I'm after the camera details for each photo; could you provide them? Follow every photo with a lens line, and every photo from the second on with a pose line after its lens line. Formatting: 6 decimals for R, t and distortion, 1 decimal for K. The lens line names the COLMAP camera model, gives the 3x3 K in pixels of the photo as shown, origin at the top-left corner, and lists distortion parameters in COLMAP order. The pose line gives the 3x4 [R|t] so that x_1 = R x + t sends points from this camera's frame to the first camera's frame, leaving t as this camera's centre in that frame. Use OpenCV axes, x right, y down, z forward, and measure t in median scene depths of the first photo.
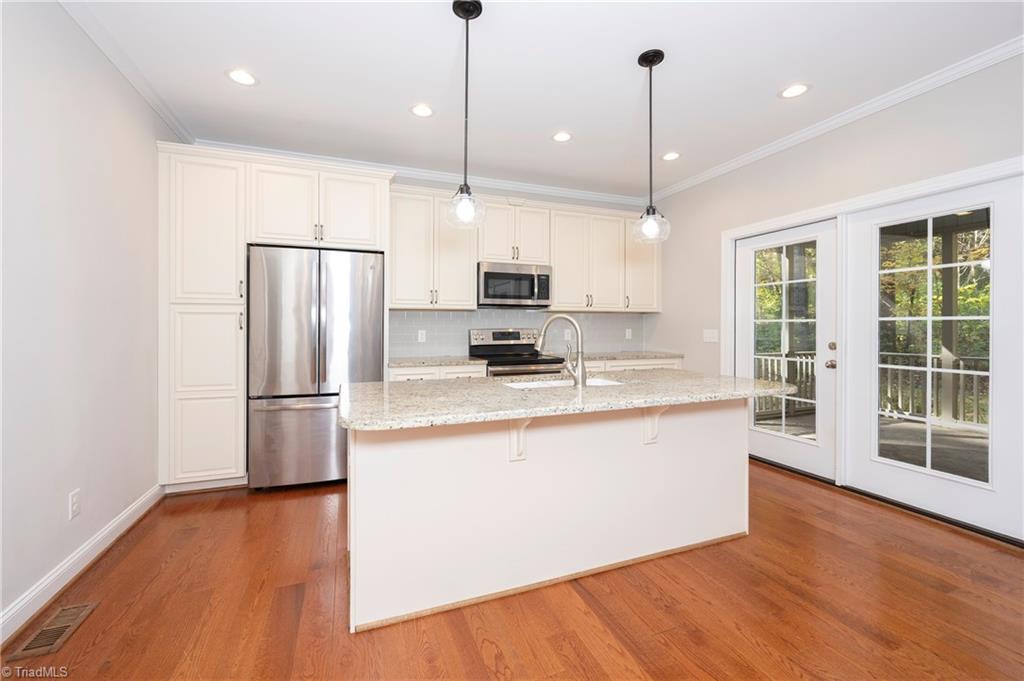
lens RADIAL K [[409.0, 0, 507.2], [0, 409.0, 325.0], [0, 0, 1]] dist [-0.001841, -0.000494]
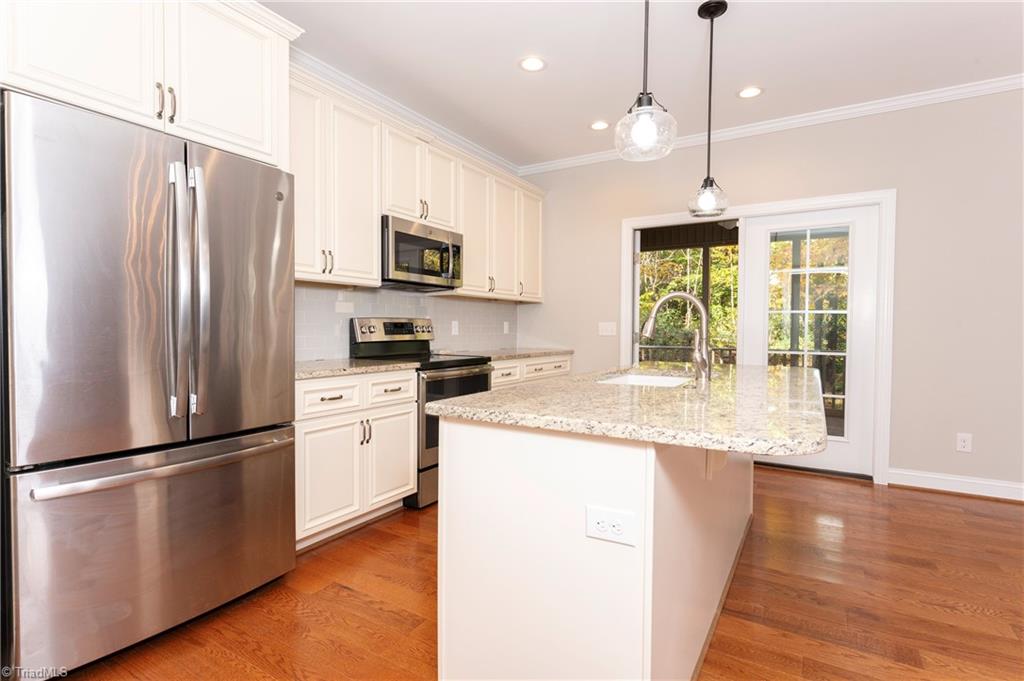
lens RADIAL K [[502.3, 0, 511.0], [0, 502.3, 340.4], [0, 0, 1]] dist [-0.003033, -0.000210]
pose [[0.793642, -0.010392, 0.608296, -0.387685], [-0.008145, 0.999583, 0.027703, 0.022902], [-0.608331, -0.026941, 0.793226, 0.224683]]
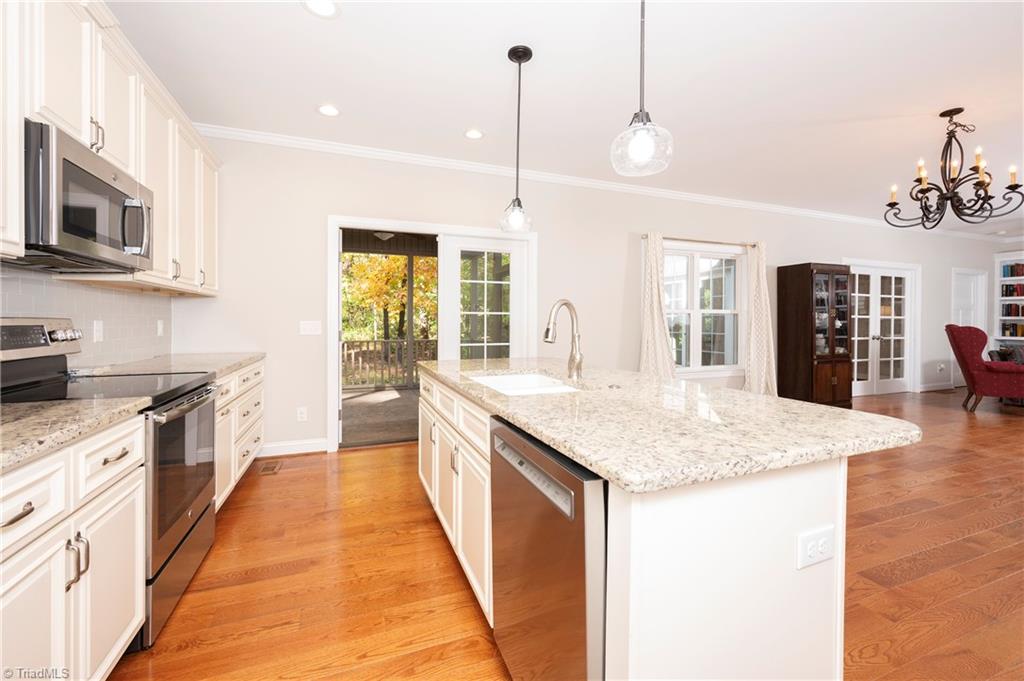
lens RADIAL K [[409.0, 0, 506.7], [0, 409.0, 325.5], [0, 0, 1]] dist [-0.001841, -0.000494]
pose [[-0.002399, -0.008749, 0.999959, -0.396195], [-0.004579, 0.999951, 0.008738, 0.011375], [-0.999987, -0.004558, -0.002439, 0.587508]]
